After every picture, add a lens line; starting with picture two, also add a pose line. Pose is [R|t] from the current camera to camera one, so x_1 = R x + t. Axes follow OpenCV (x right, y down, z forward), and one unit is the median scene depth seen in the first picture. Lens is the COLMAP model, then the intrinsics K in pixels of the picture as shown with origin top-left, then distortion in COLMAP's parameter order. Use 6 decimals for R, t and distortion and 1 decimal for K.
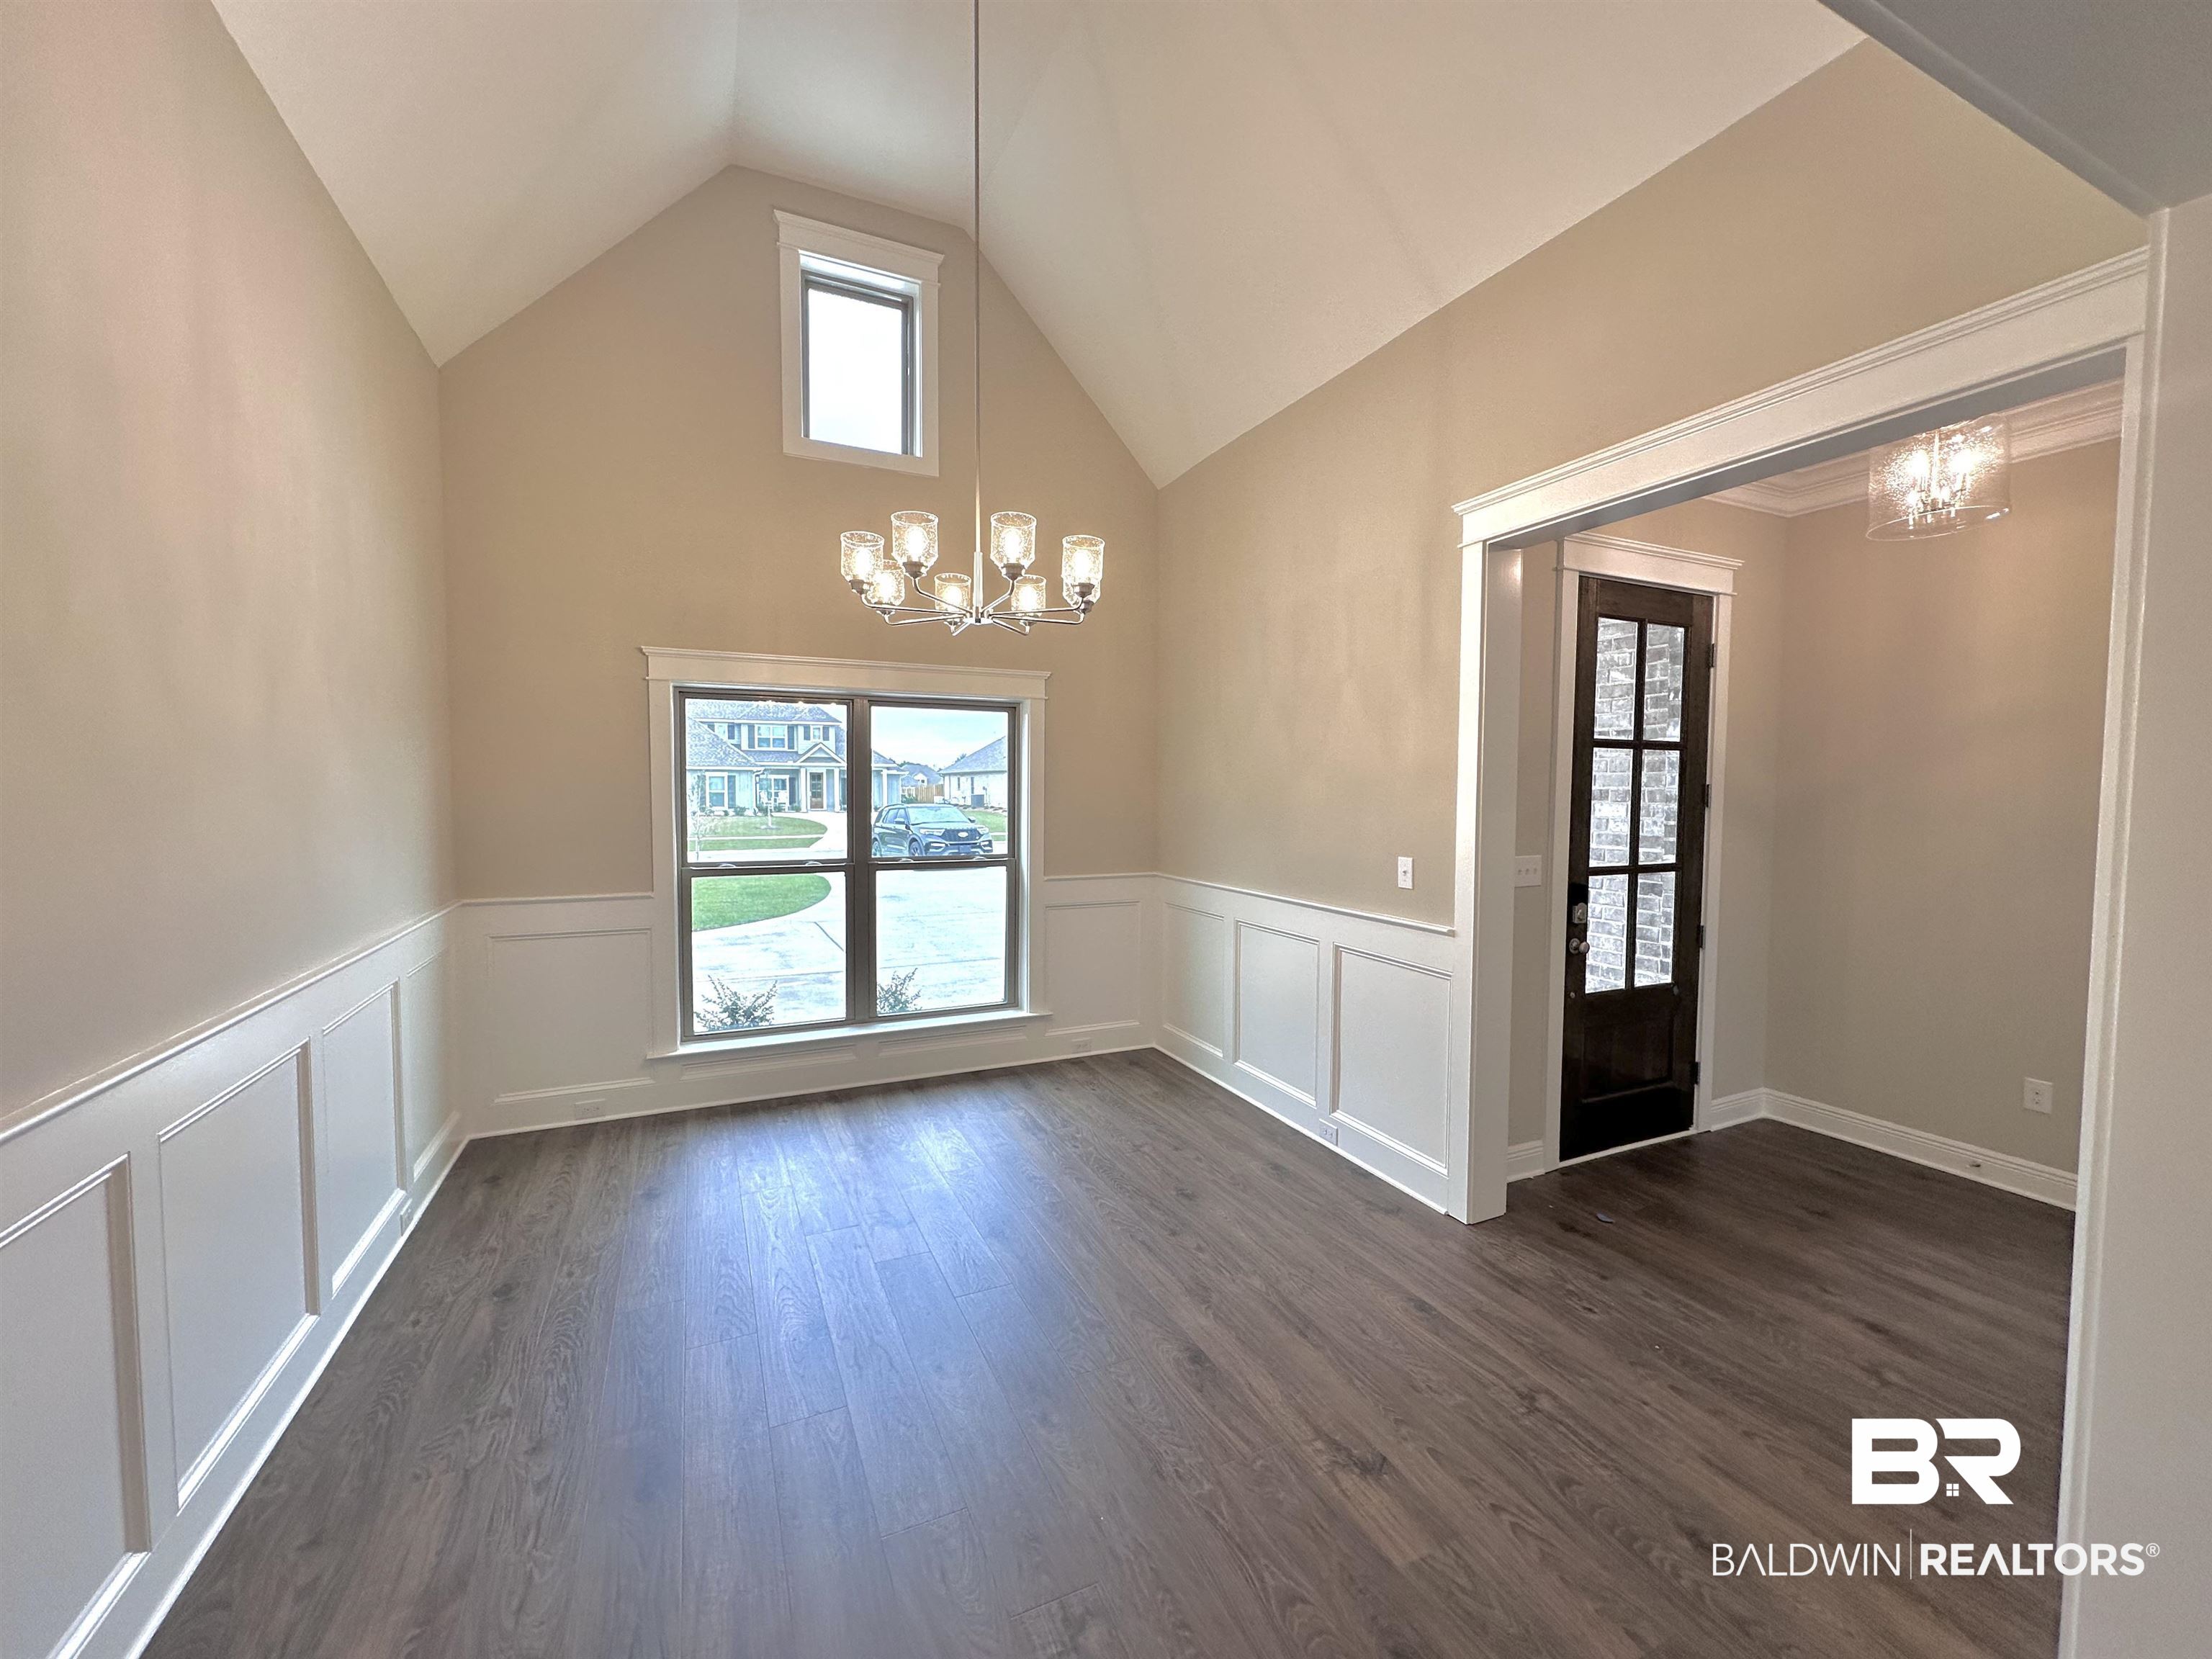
lens RADIAL K [[878.6, 0, 1105.8], [0, 878.6, 830.4], [0, 0, 1]] dist [-0.001543, 0.000028]
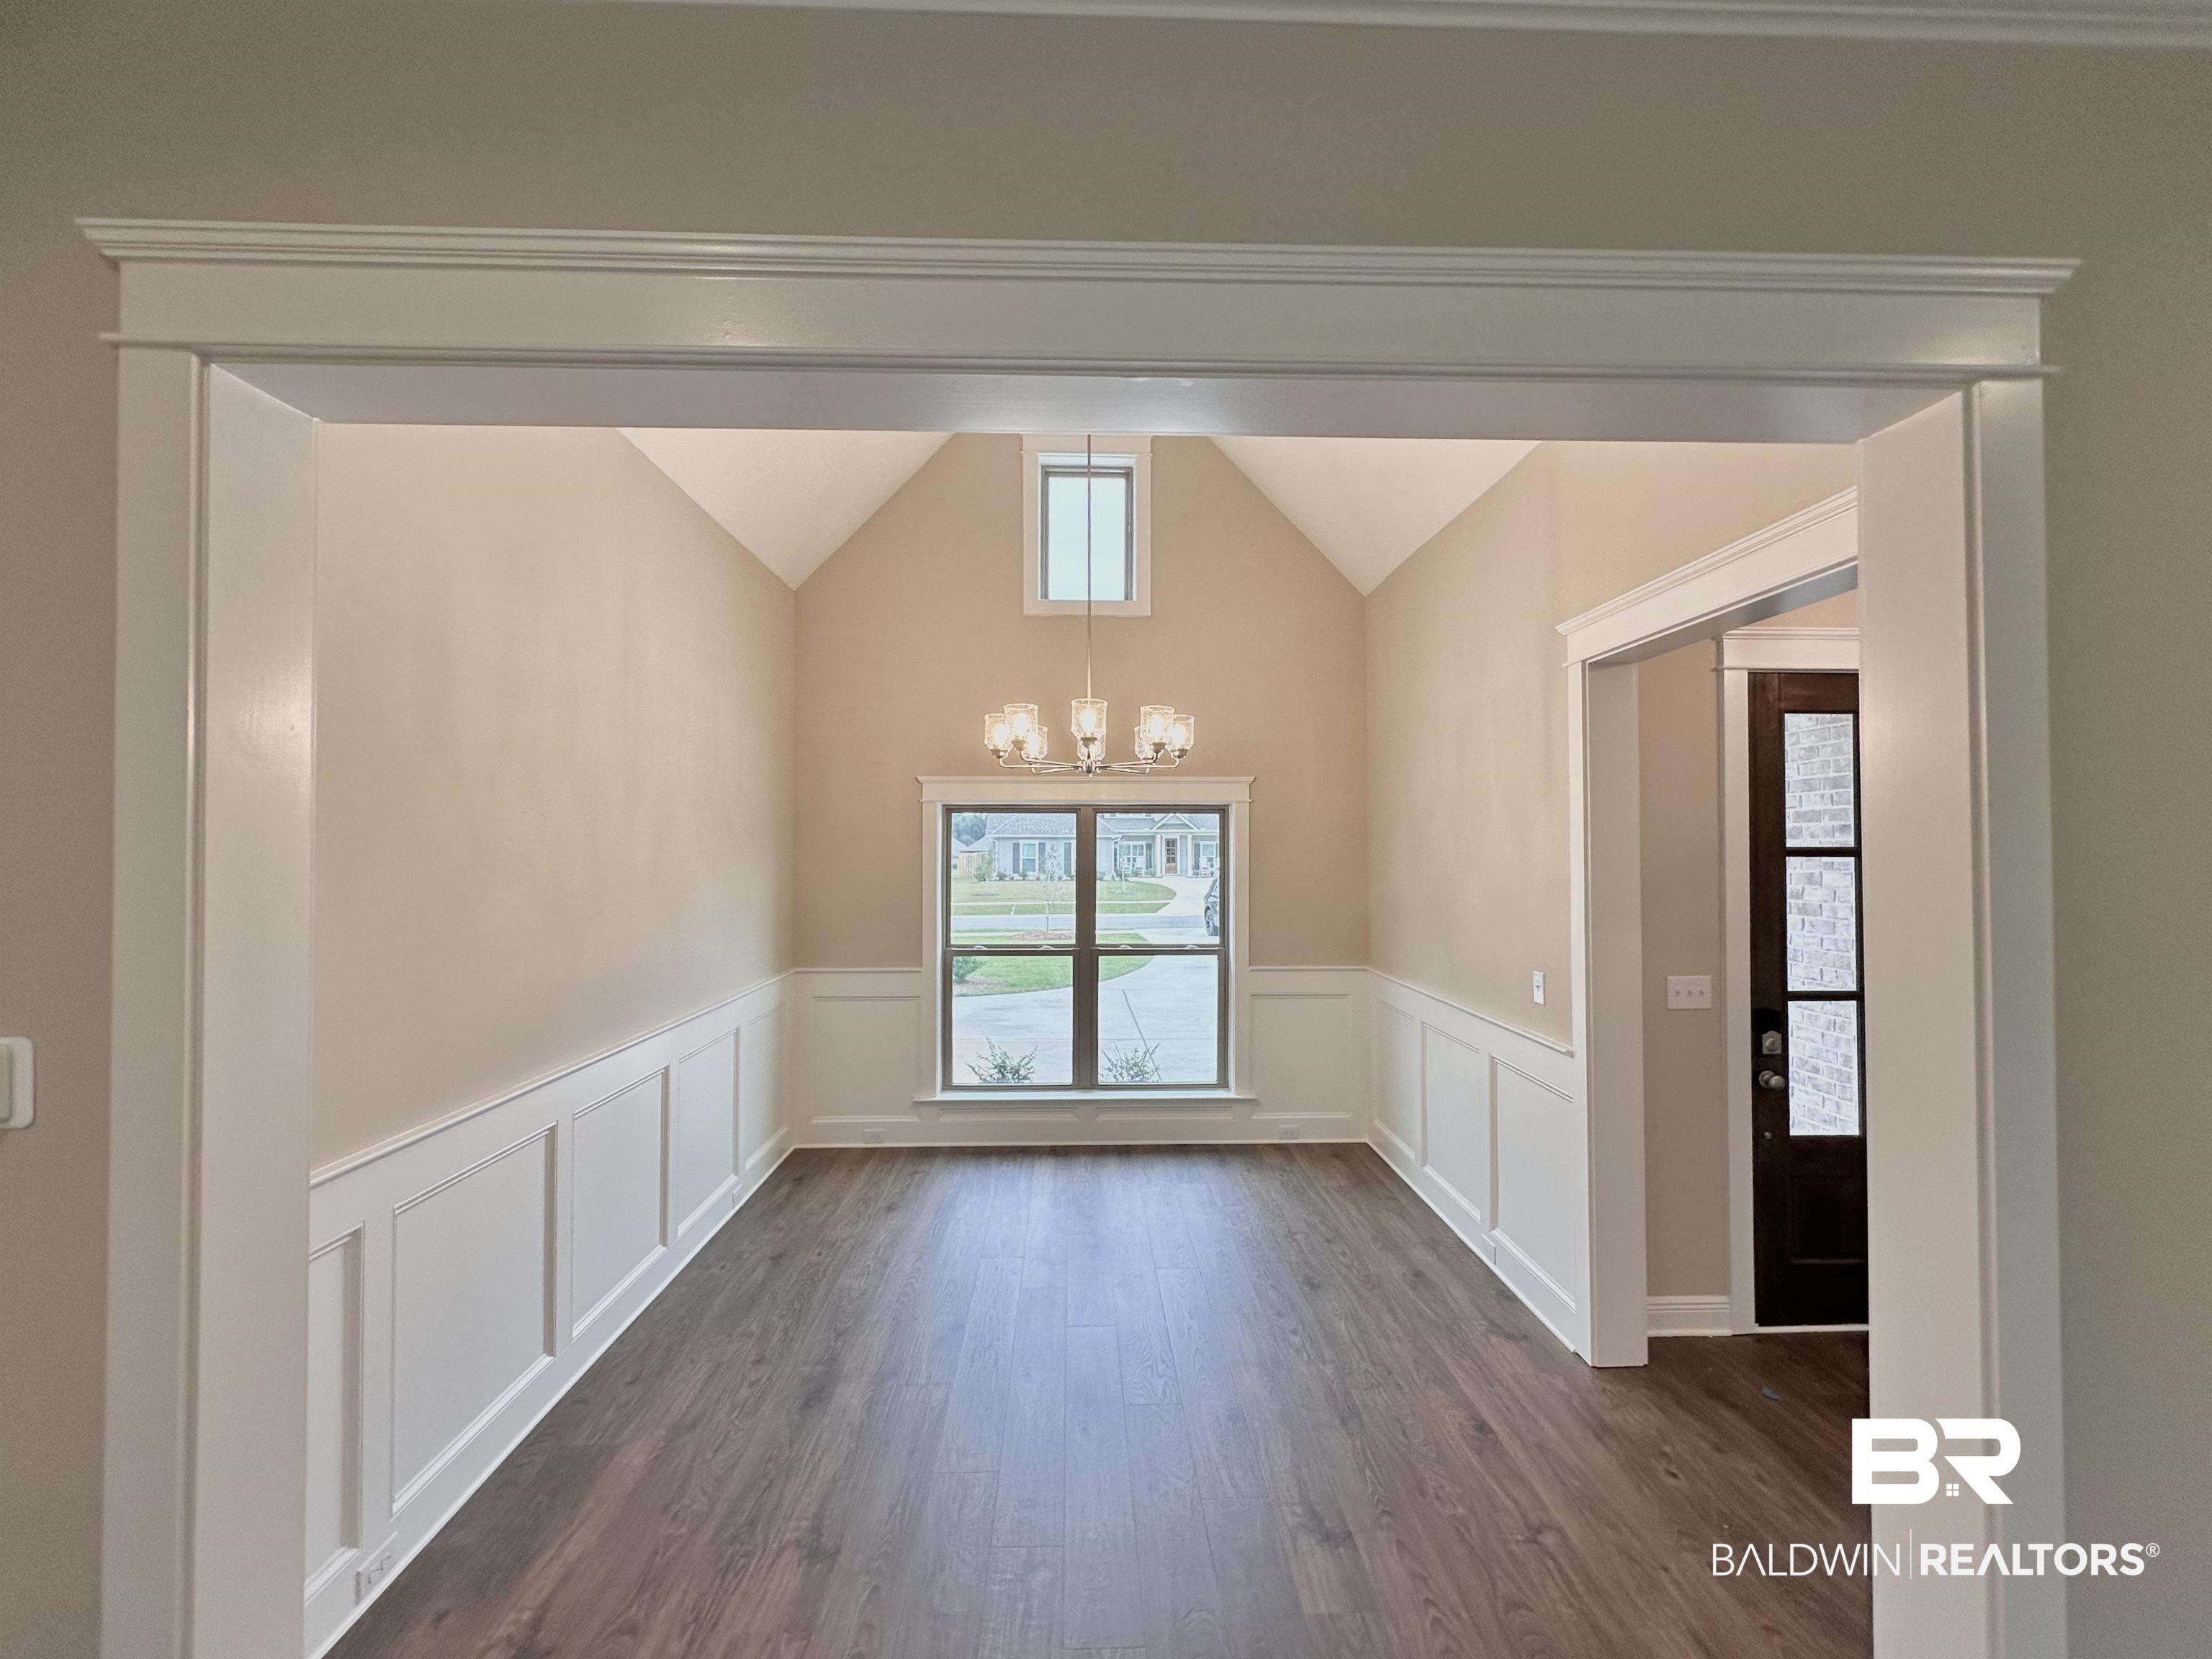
lens RADIAL K [[908.2, 0, 1105.4], [0, 908.2, 831.8], [0, 0, 1]] dist [0.000731, 0.000213]
pose [[0.920134, -0.012505, -0.391405, 0.260777], [-0.014277, 0.997754, -0.065441, -0.046359], [0.391344, 0.065803, 0.917889, -0.120138]]
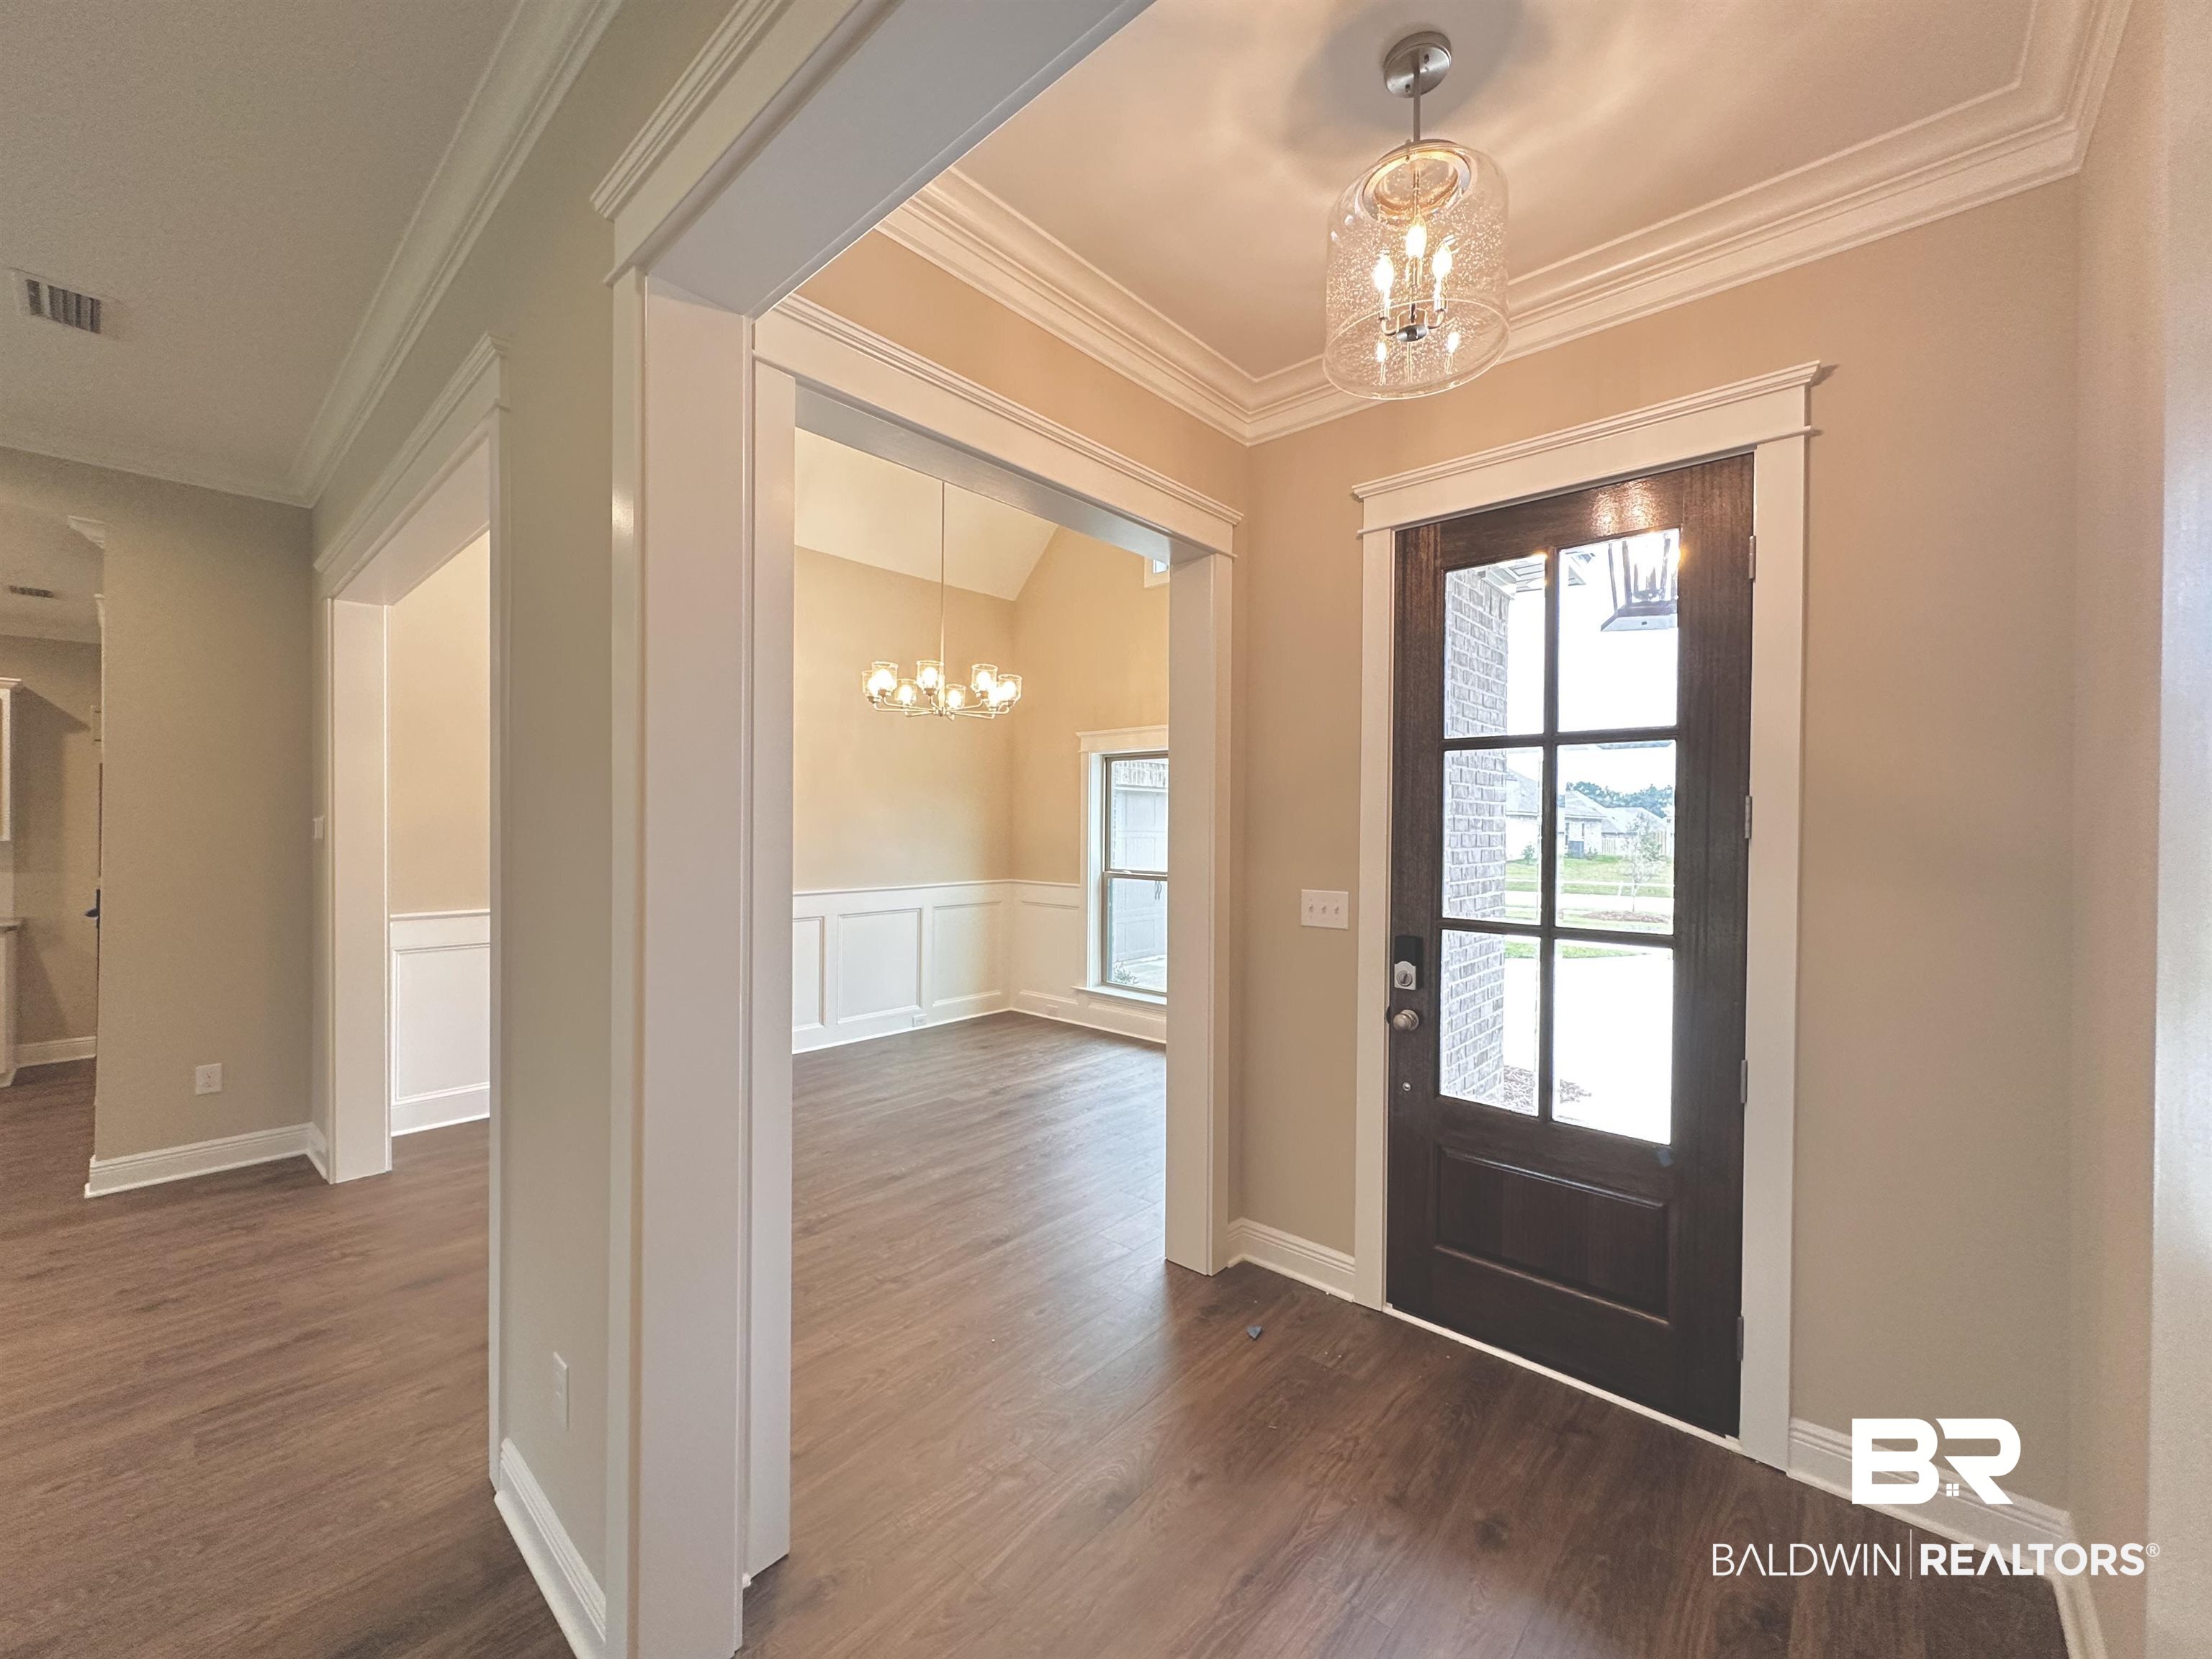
lens RADIAL K [[878.6, 0, 1105.8], [0, 878.6, 830.4], [0, 0, 1]] dist [-0.001543, 0.000028]
pose [[0.394591, 0.003665, -0.918850, 1.041854], [-0.049722, 0.998612, -0.017370, -0.002823], [0.917511, 0.052541, 0.394225, 0.433000]]
